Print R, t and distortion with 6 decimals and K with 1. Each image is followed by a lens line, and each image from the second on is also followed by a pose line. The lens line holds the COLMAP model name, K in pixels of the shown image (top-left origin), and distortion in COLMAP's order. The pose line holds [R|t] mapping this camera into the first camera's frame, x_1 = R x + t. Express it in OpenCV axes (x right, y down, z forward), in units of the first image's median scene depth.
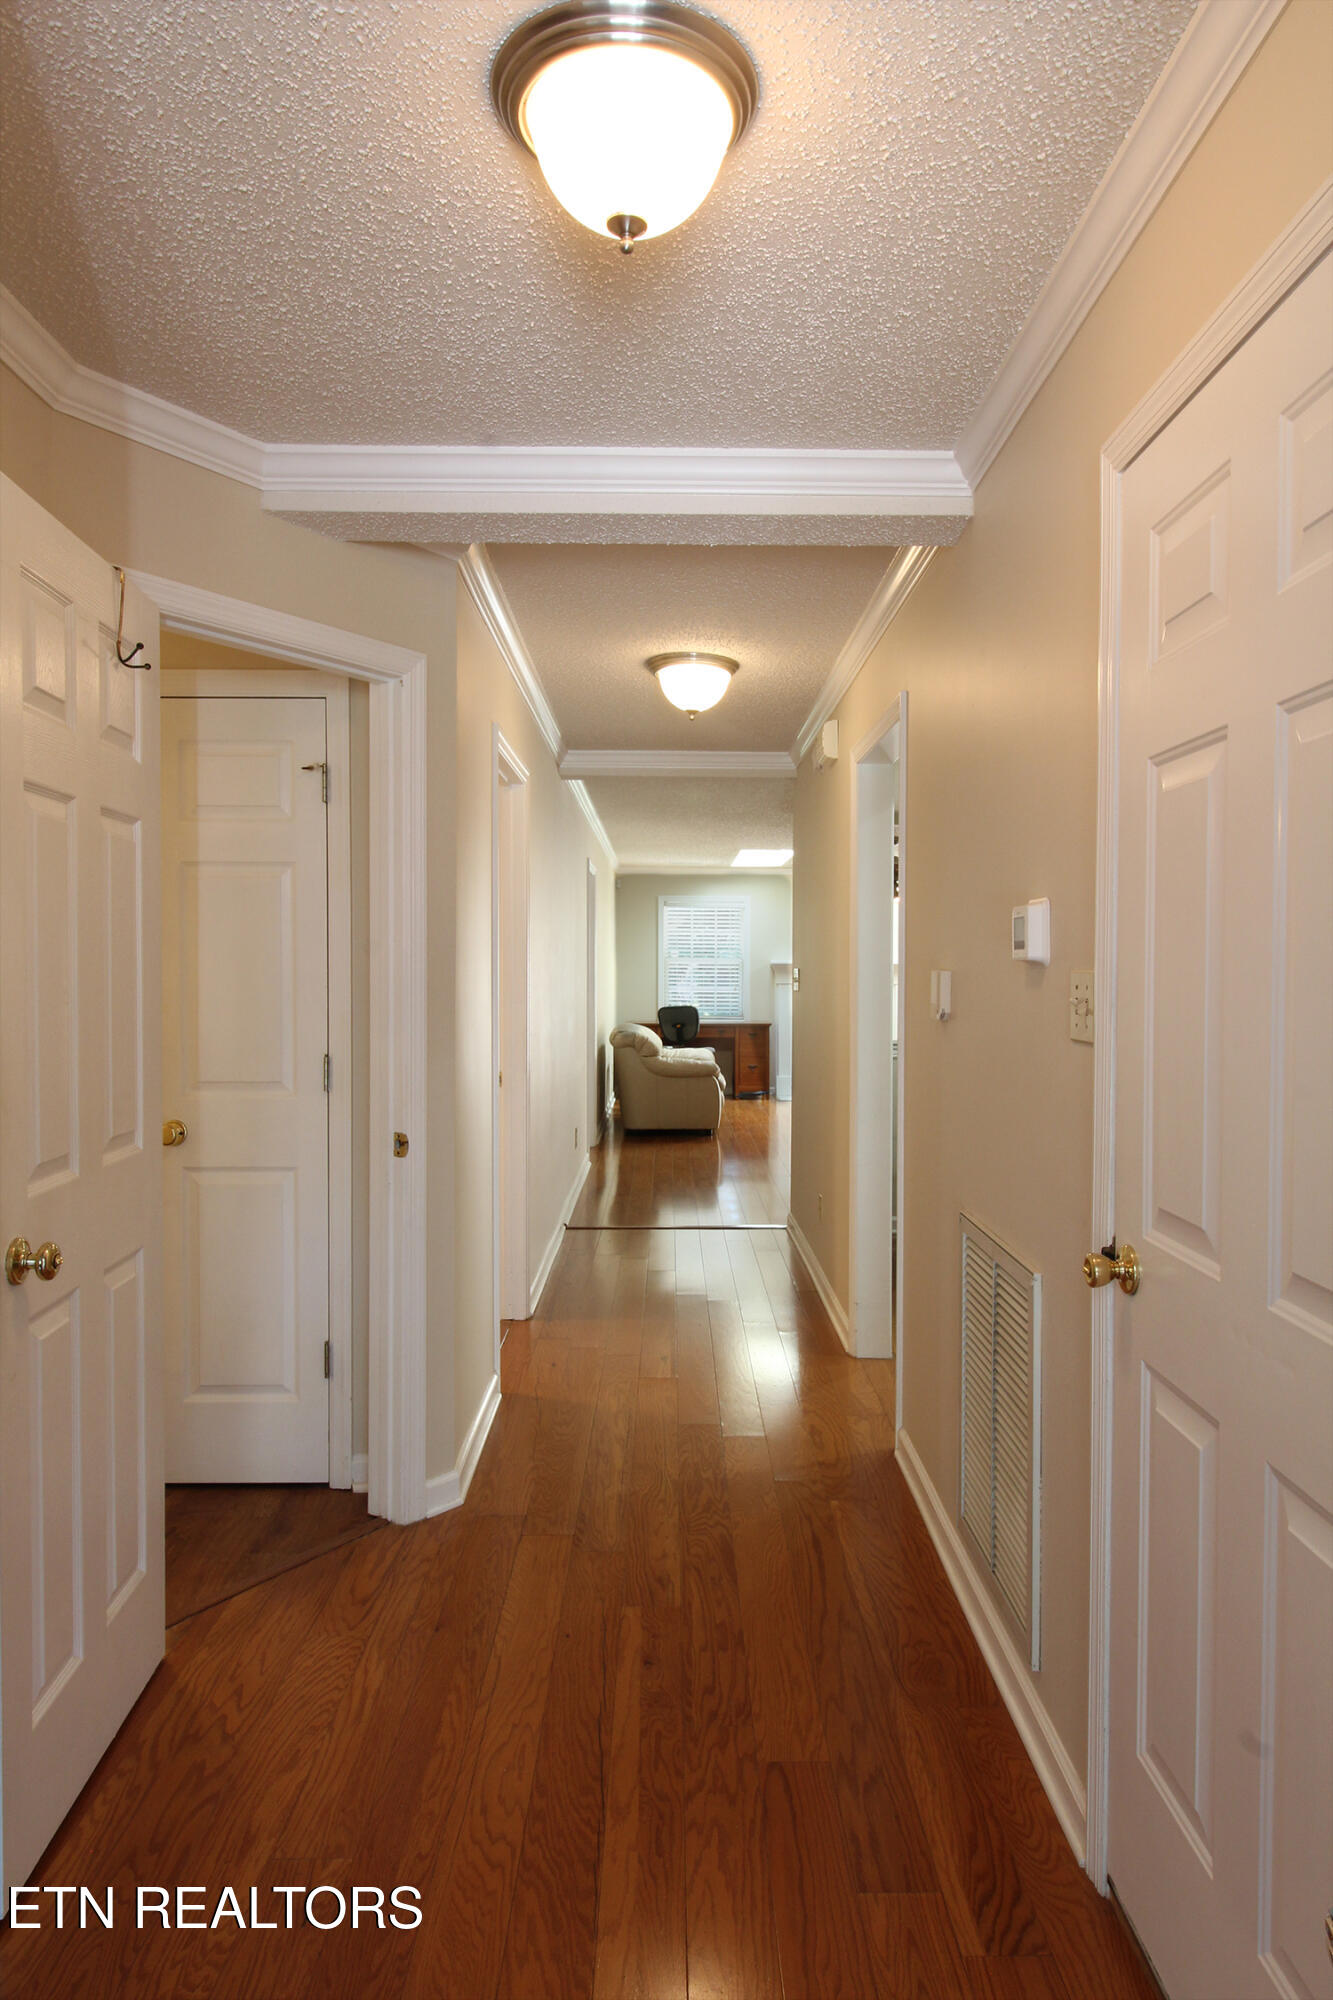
lens RADIAL K [[1312.5, 0, 666.5], [0, 1312.5, 1000.0], [0, 0, 1]] dist [0.000091, -0.000006]
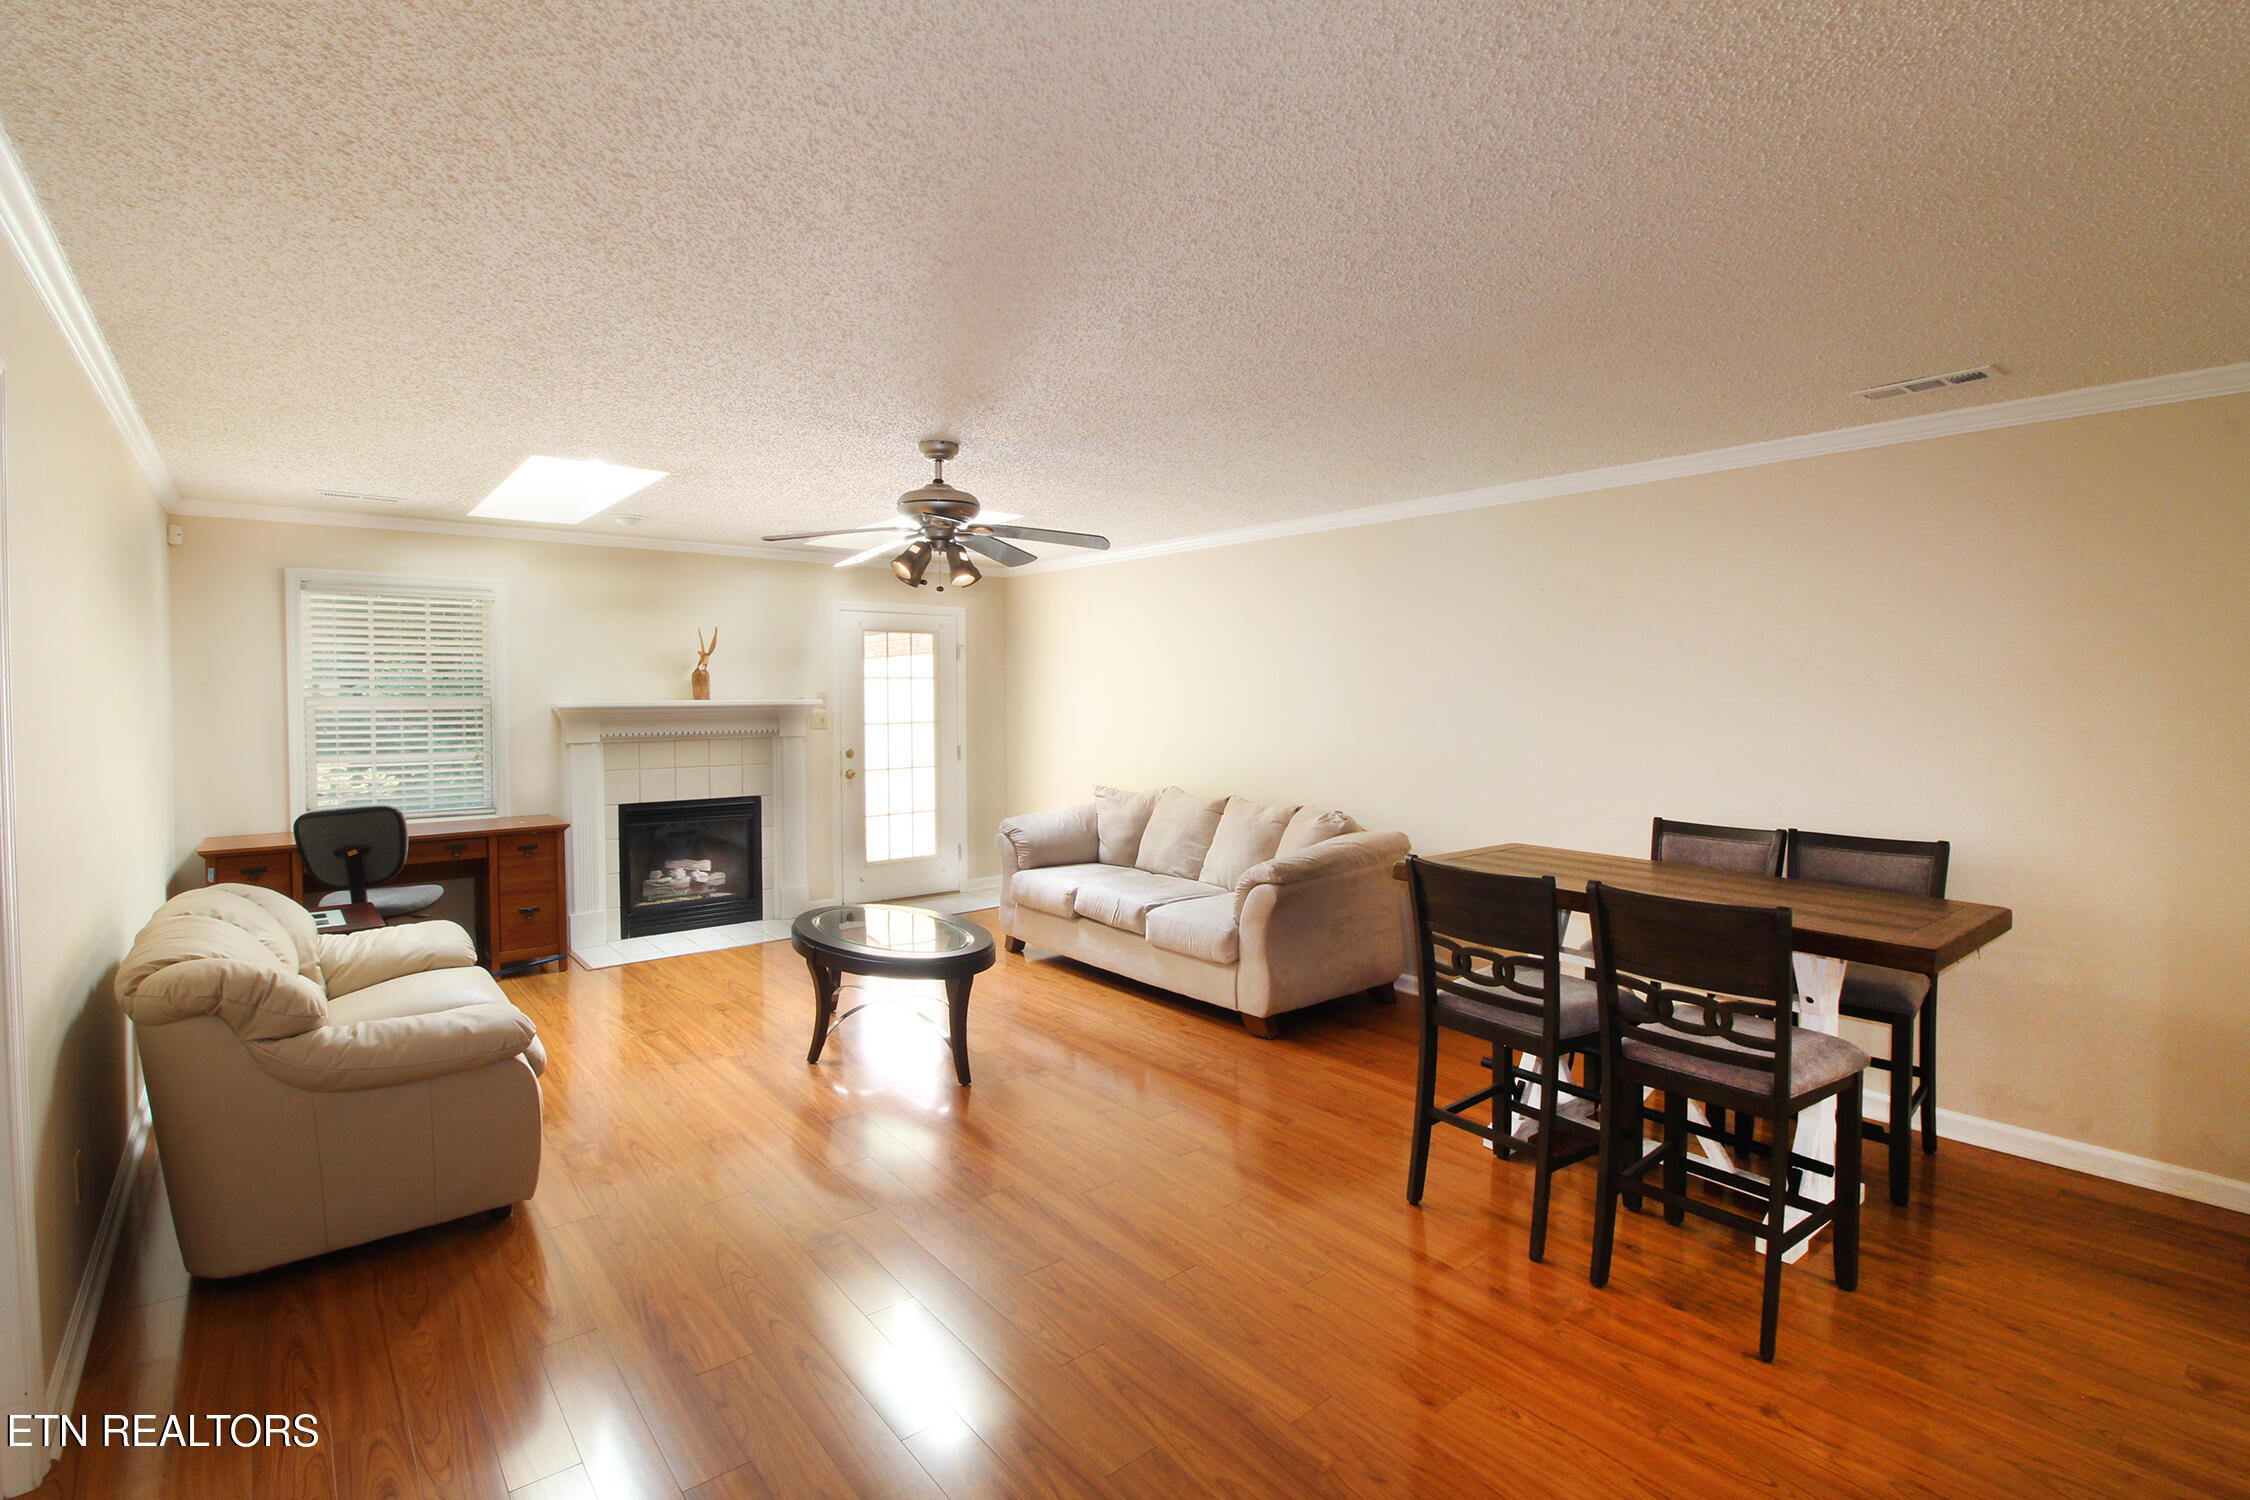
lens RADIAL K [[1054.9, 0, 1121.6], [0, 1054.9, 713.3], [0, 0, 1]] dist [-0.009783, -0.000302]
pose [[0.777773, -0.015782, 0.628348, -0.010144], [0.018803, 0.999822, 0.001838, -0.022227], [-0.628264, 0.010385, 0.777931, 0.532511]]
